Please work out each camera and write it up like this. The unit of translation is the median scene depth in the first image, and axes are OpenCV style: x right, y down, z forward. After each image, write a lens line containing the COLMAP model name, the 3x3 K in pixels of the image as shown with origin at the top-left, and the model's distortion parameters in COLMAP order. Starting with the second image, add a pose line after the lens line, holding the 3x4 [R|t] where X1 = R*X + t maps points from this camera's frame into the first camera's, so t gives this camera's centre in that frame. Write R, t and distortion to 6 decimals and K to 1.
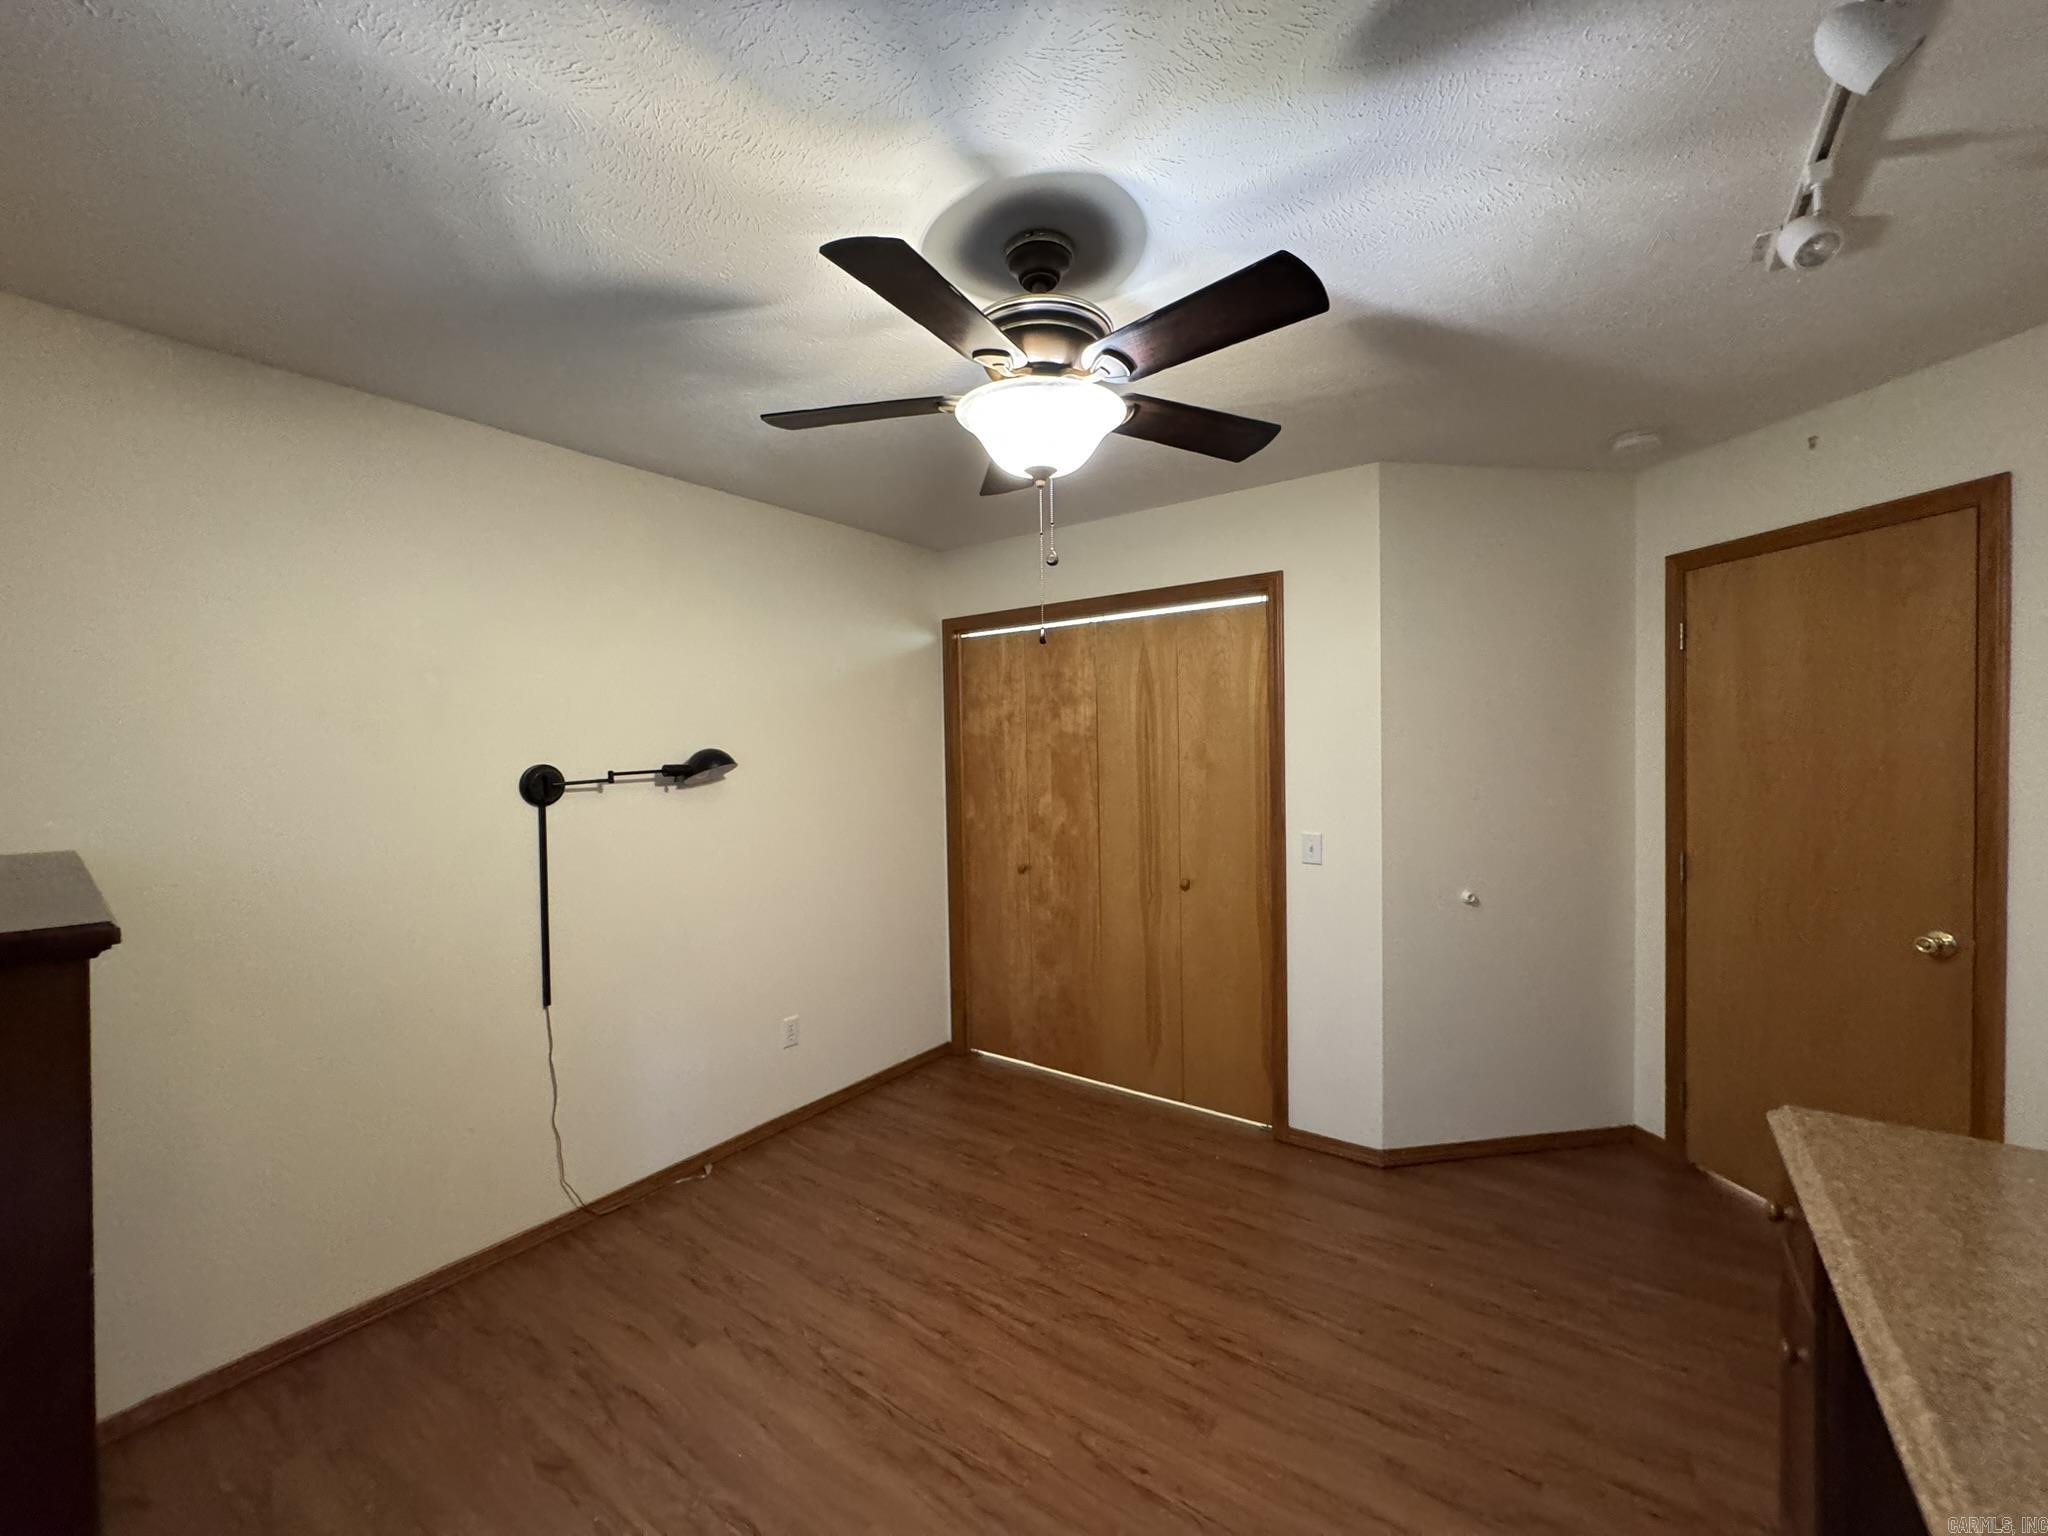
lens RADIAL K [[817.0, 0, 1021.6], [0, 817.0, 765.6], [0, 0, 1]] dist [-0.003390, 0.000160]
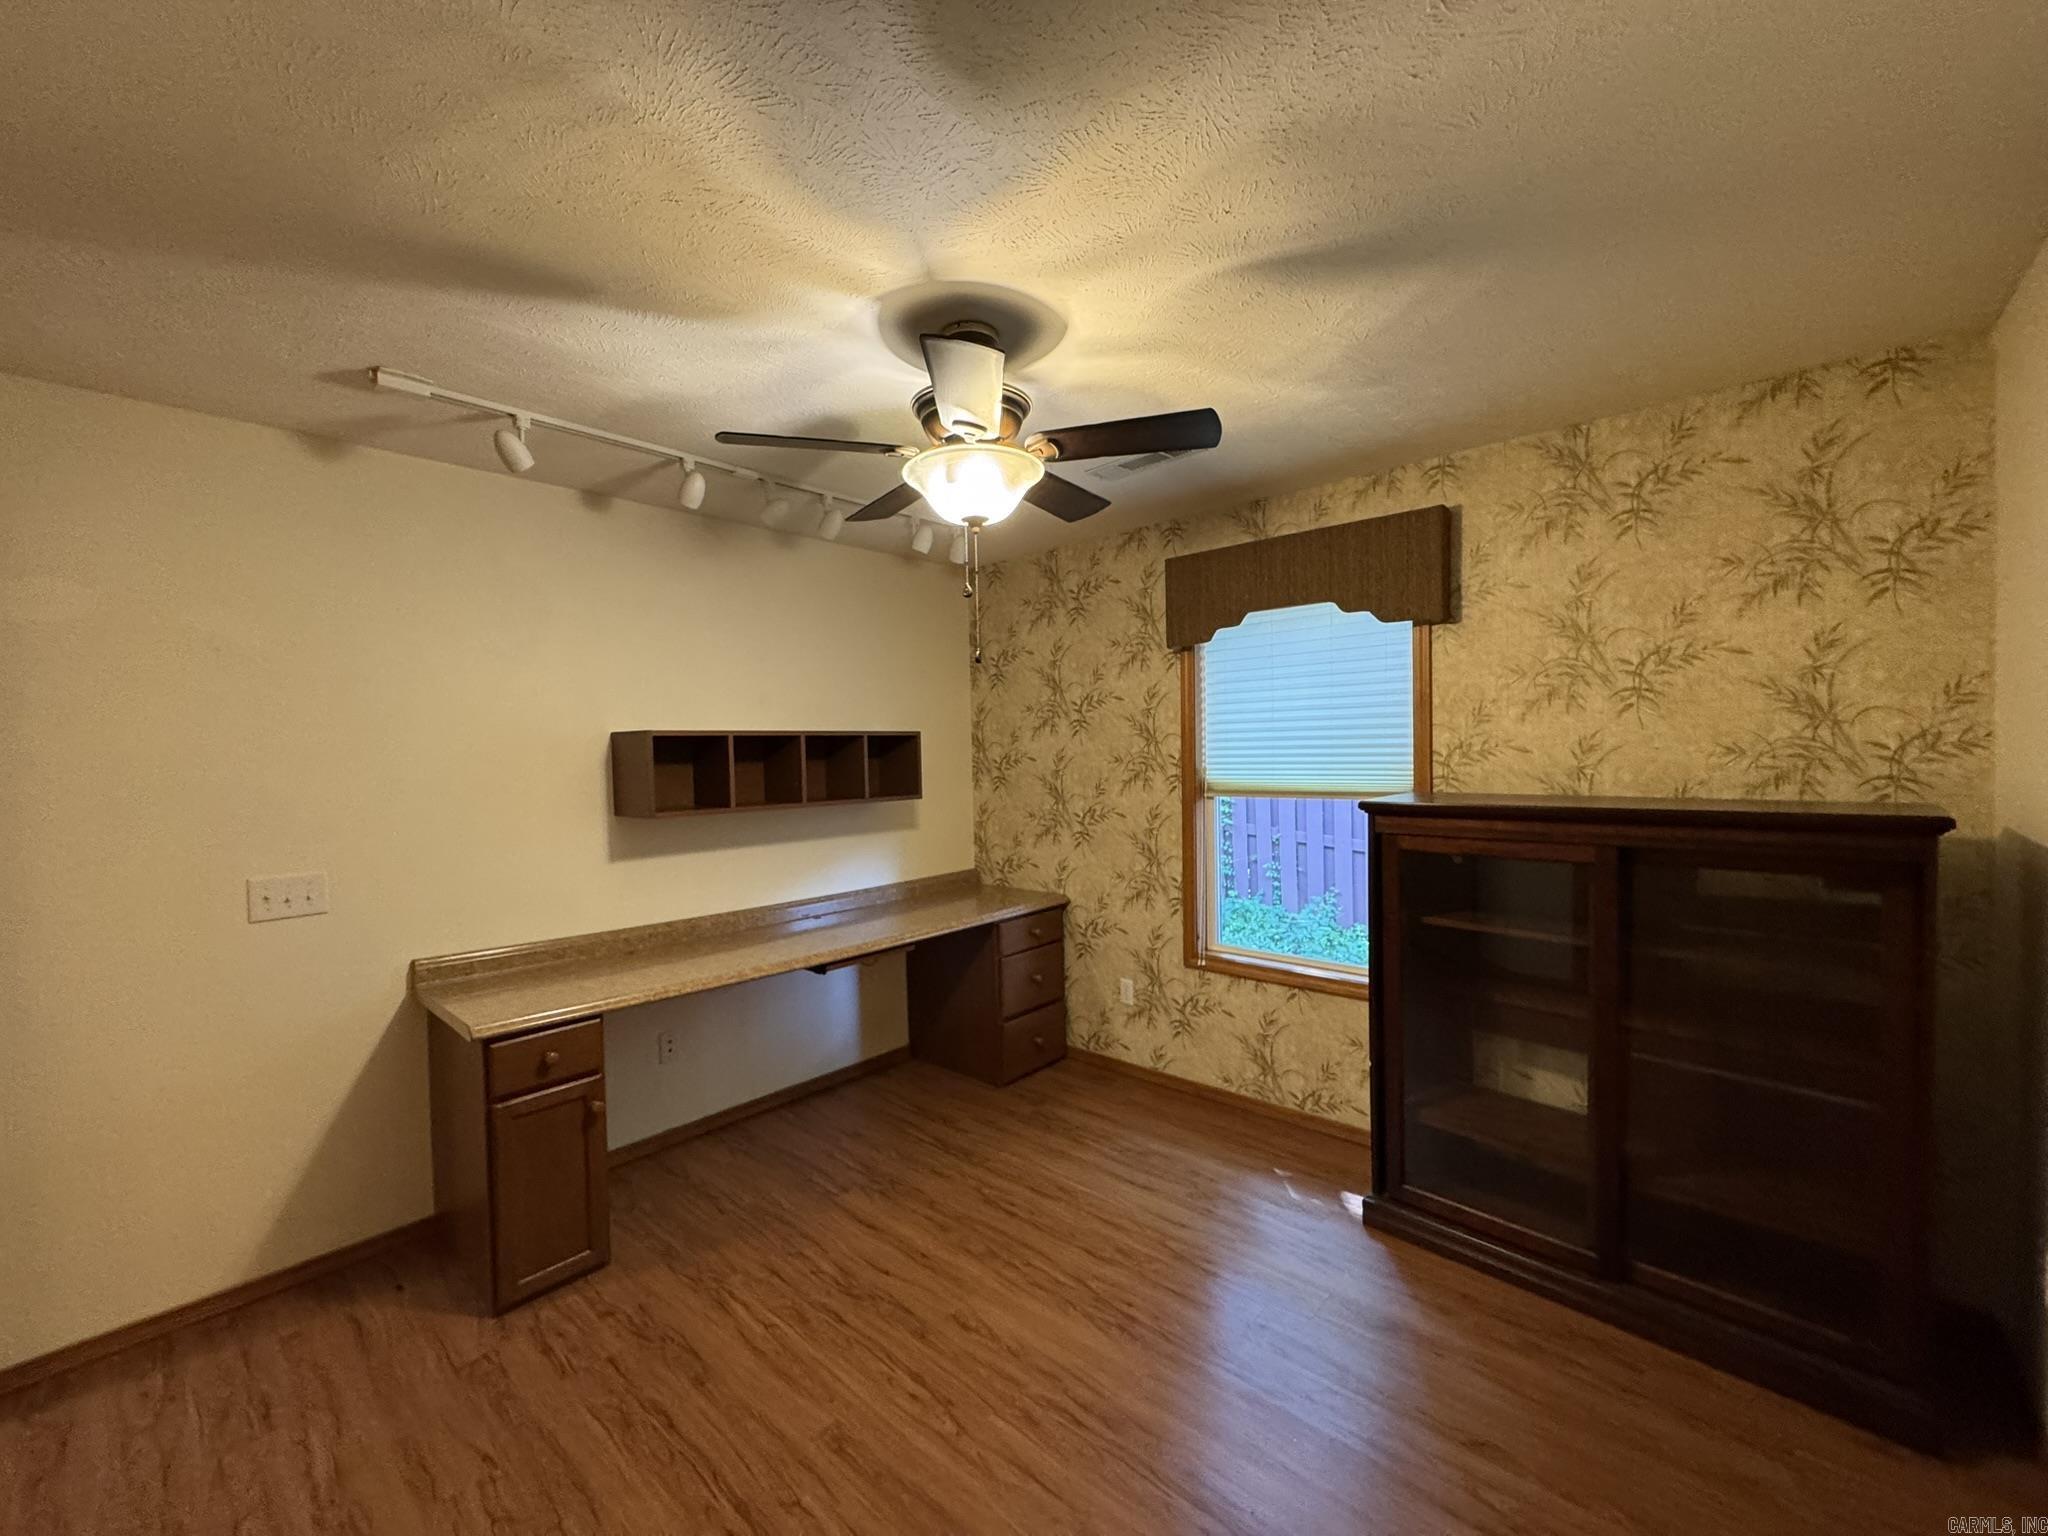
lens RADIAL K [[817.0, 0, 1025.2], [0, 817.0, 768.8], [0, 0, 1]] dist [-0.003390, 0.000160]
pose [[-0.991665, 0.038152, 0.123068, -0.171447], [0.044454, 0.997815, 0.048876, -0.046472], [-0.120935, 0.053939, -0.991194, 1.989780]]
